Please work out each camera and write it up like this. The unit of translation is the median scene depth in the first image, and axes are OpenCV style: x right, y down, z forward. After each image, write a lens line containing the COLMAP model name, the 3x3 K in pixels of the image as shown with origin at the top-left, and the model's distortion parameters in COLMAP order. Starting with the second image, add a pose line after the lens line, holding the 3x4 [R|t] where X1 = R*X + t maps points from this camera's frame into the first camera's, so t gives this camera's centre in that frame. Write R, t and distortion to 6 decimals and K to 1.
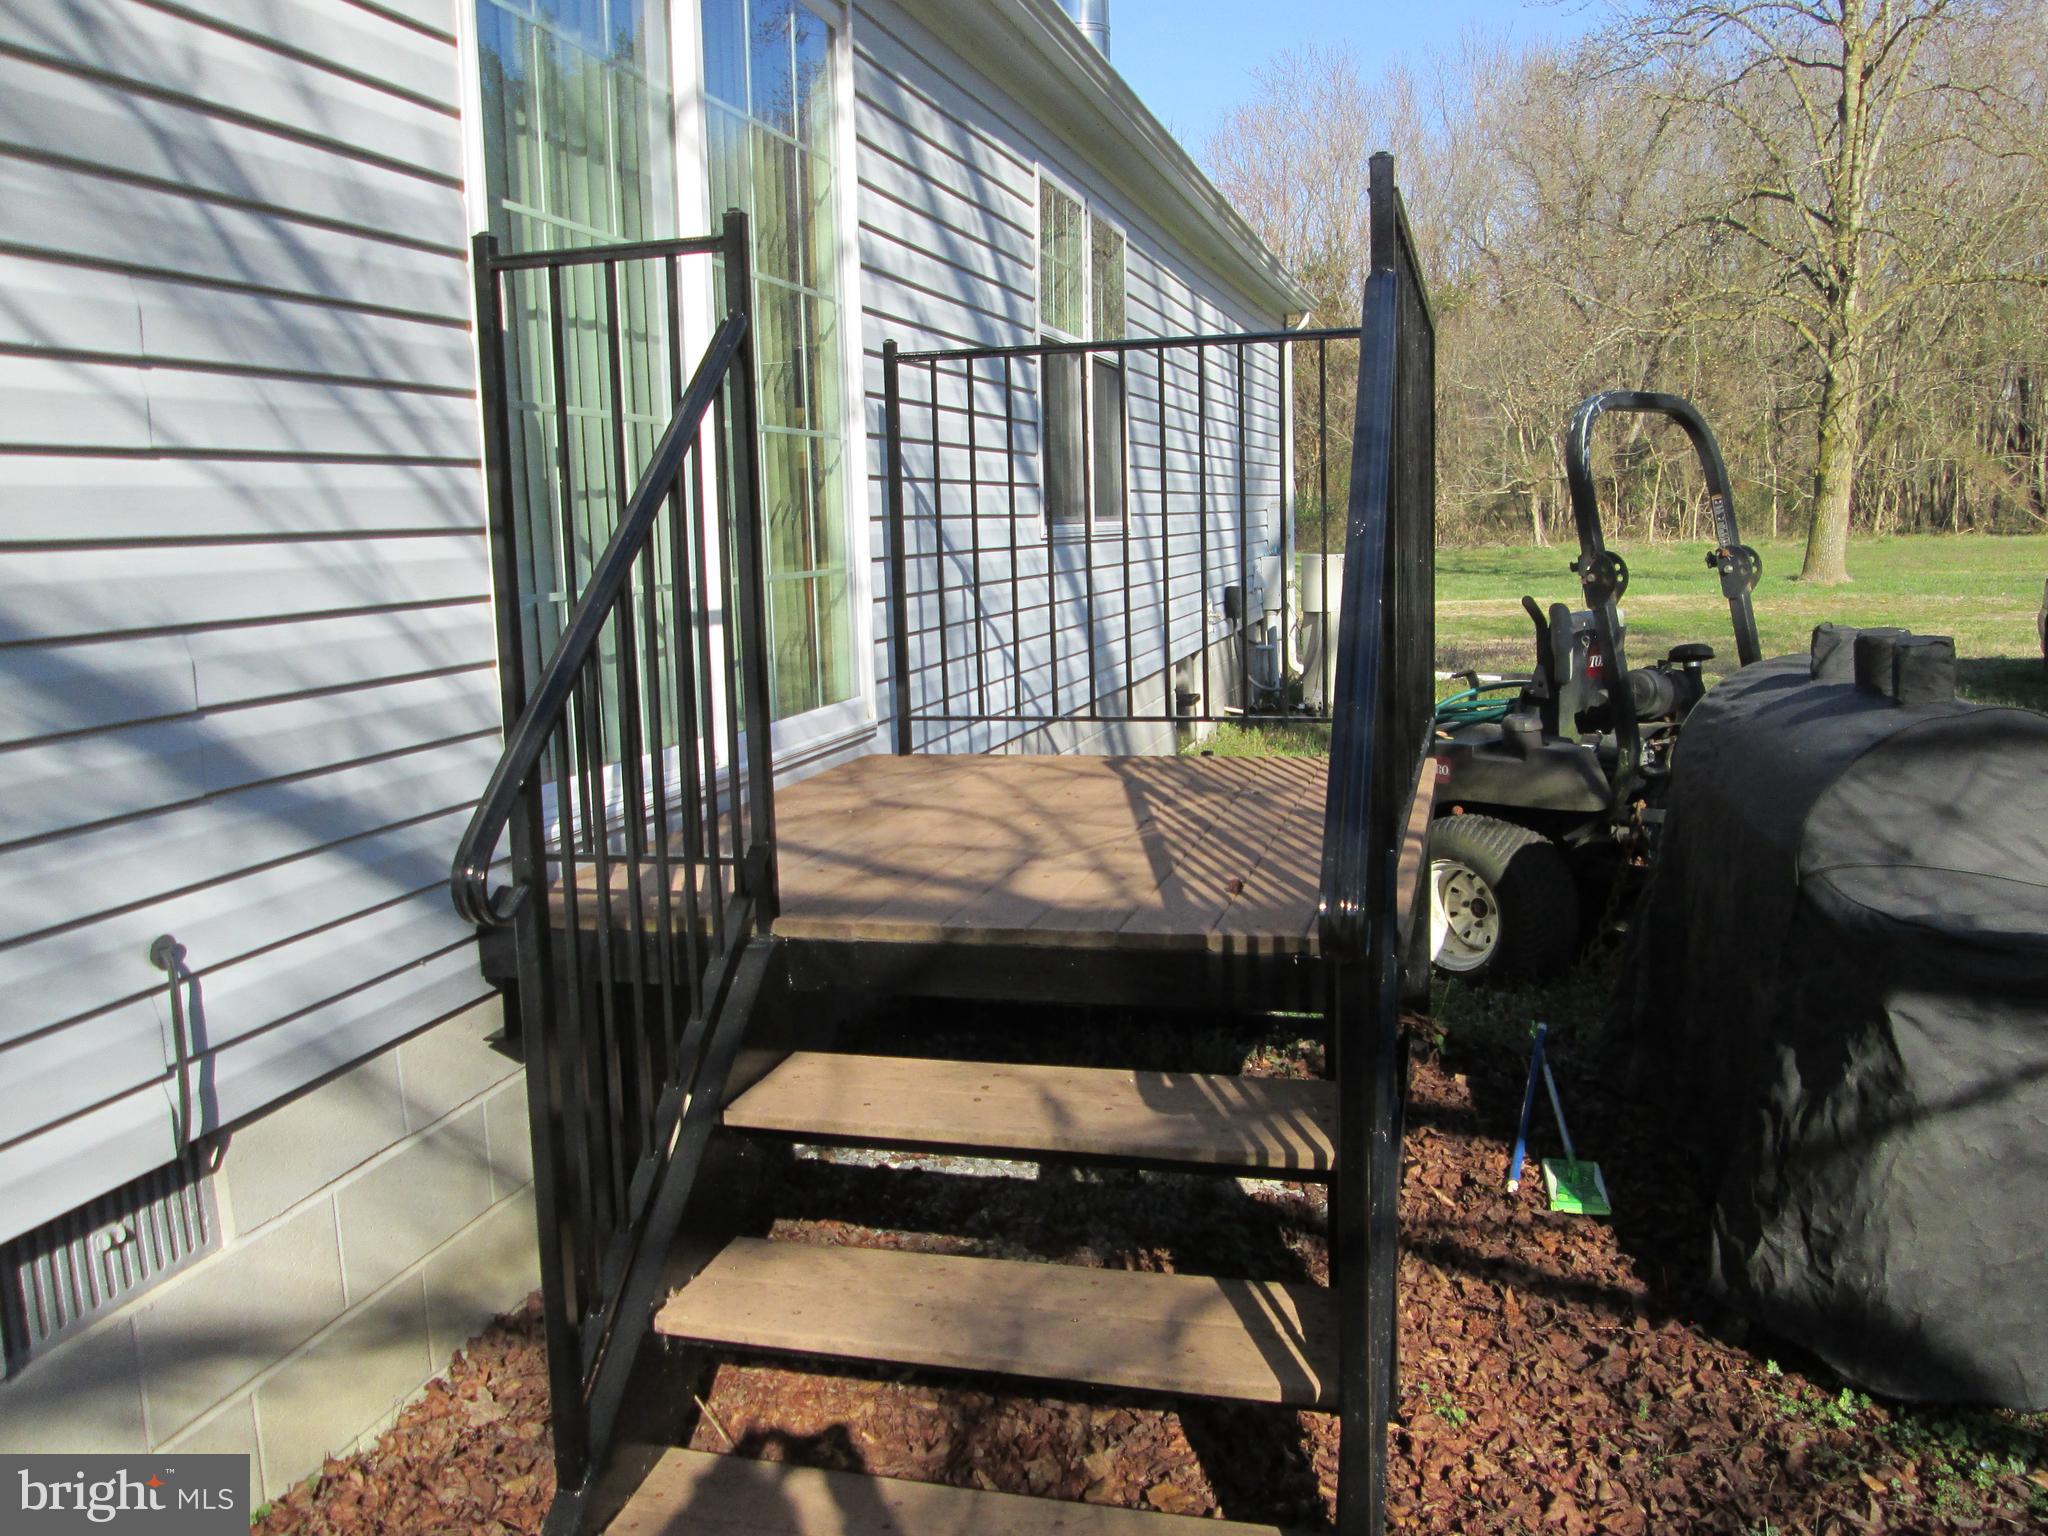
lens RADIAL K [[1687.7, 0, 1023.3], [0, 1687.7, 769.9], [0, 0, 1]] dist [-0.005145, -0.001545]
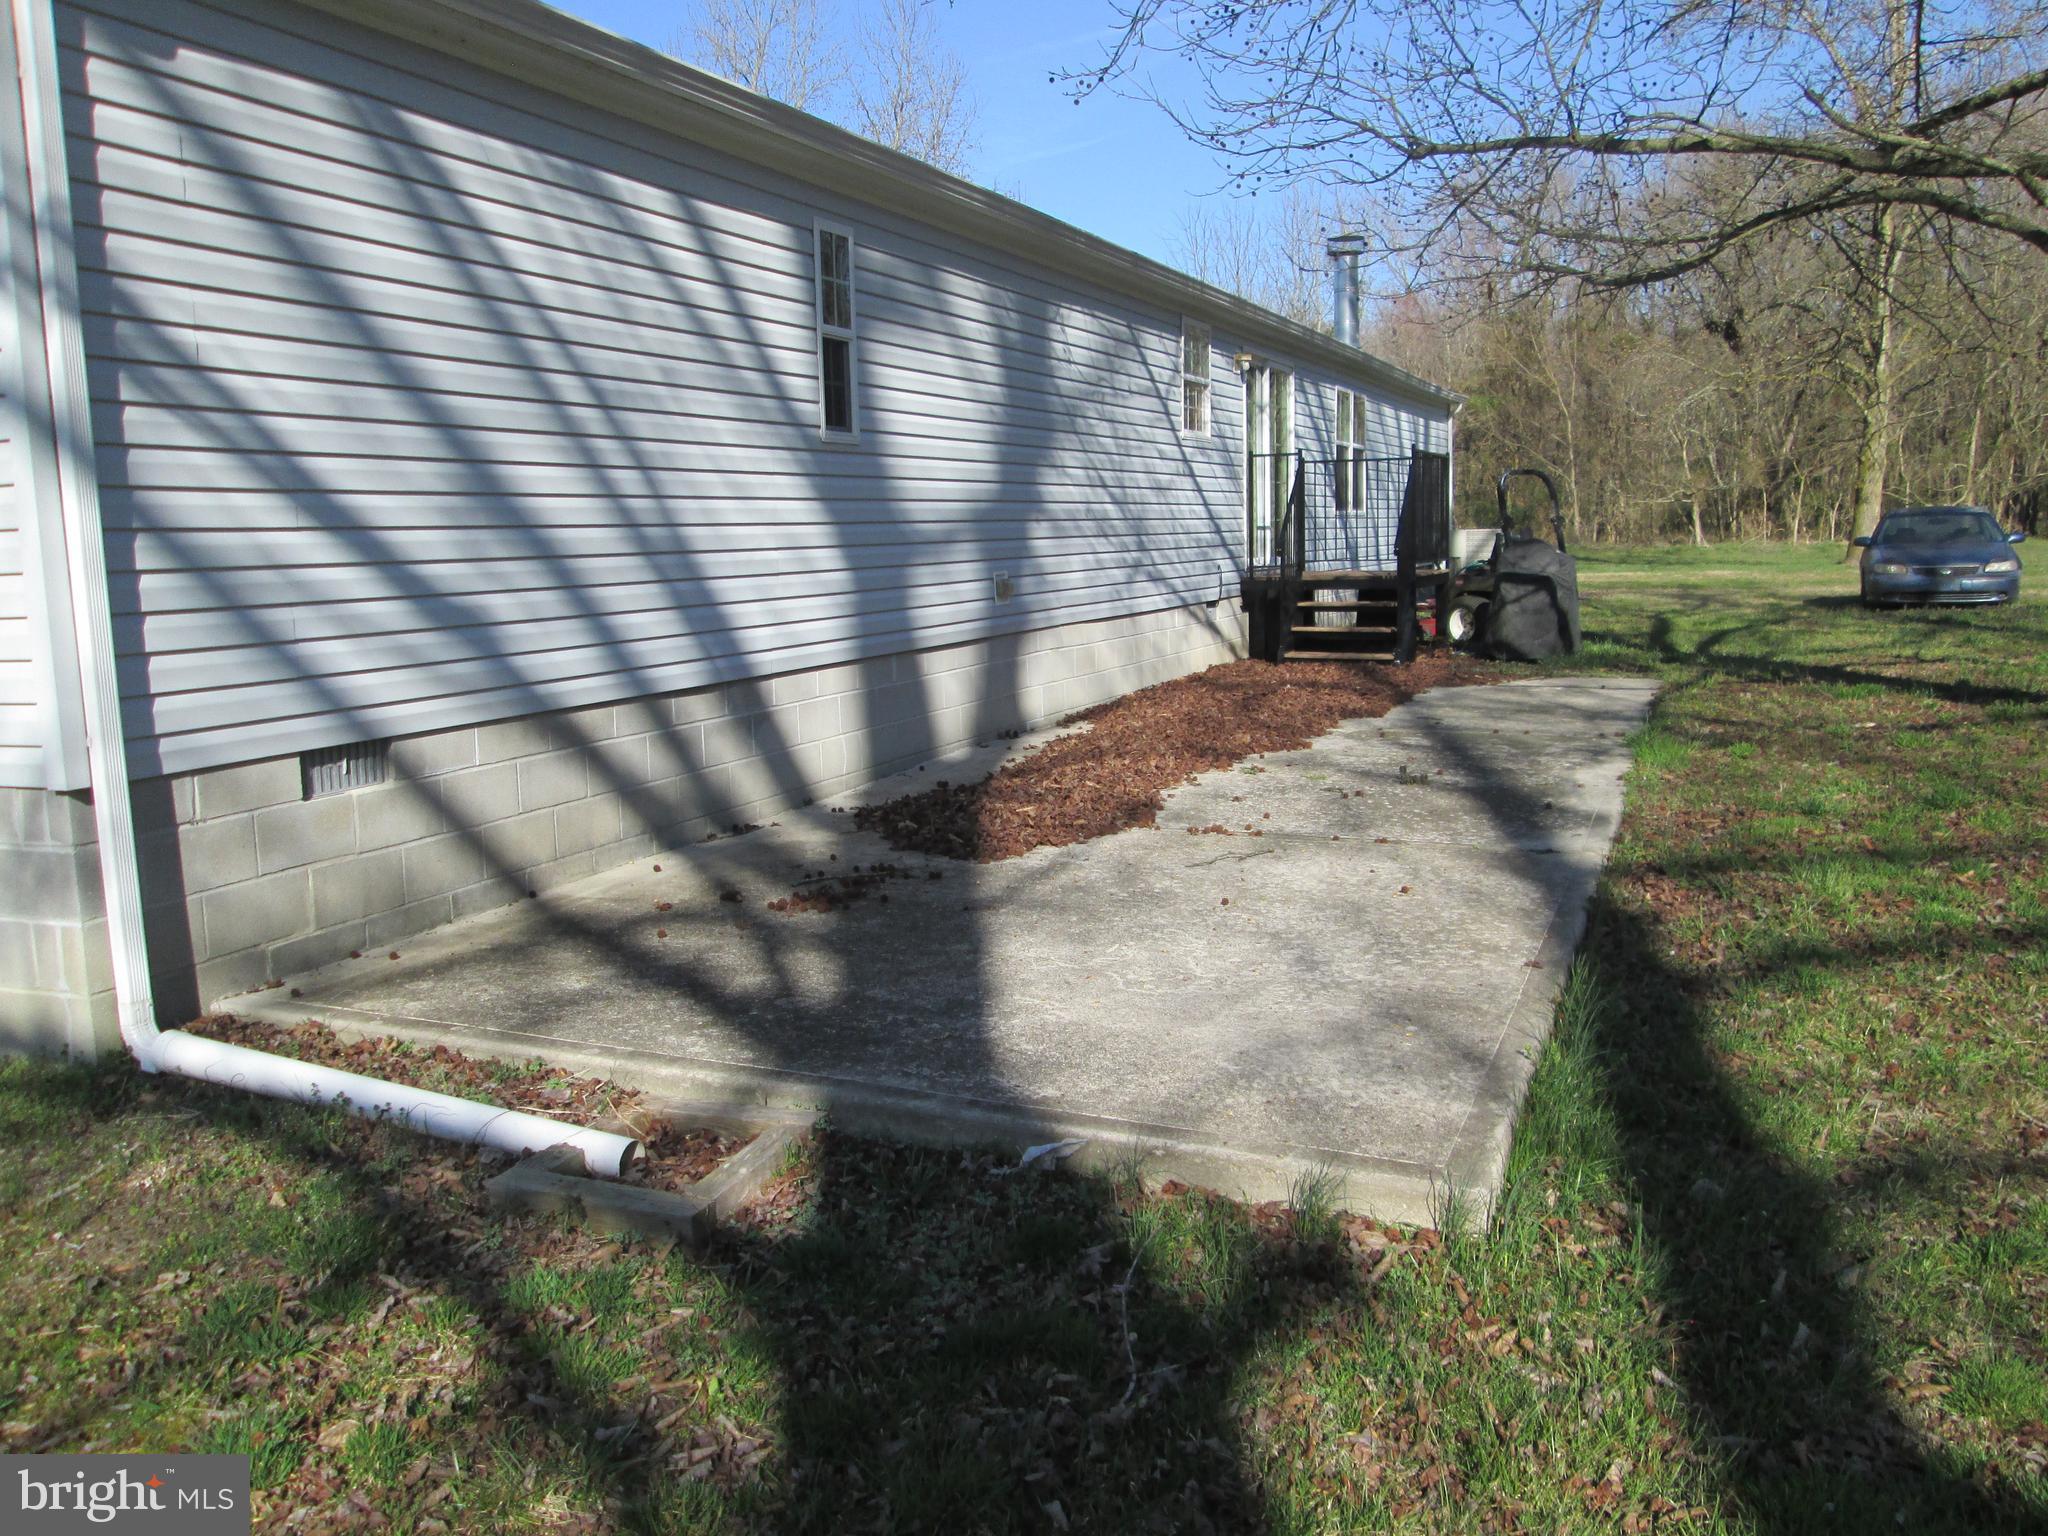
lens RADIAL K [[1687.7, 0, 1022.3], [0, 1687.7, 760.0], [0, 0, 1]] dist [-0.005145, -0.001545]
pose [[0.992009, 0.022002, -0.124237, -0.057789], [-0.023262, 0.999692, -0.008703, 0.121201], [0.124007, 0.011523, 0.992214, -0.727567]]
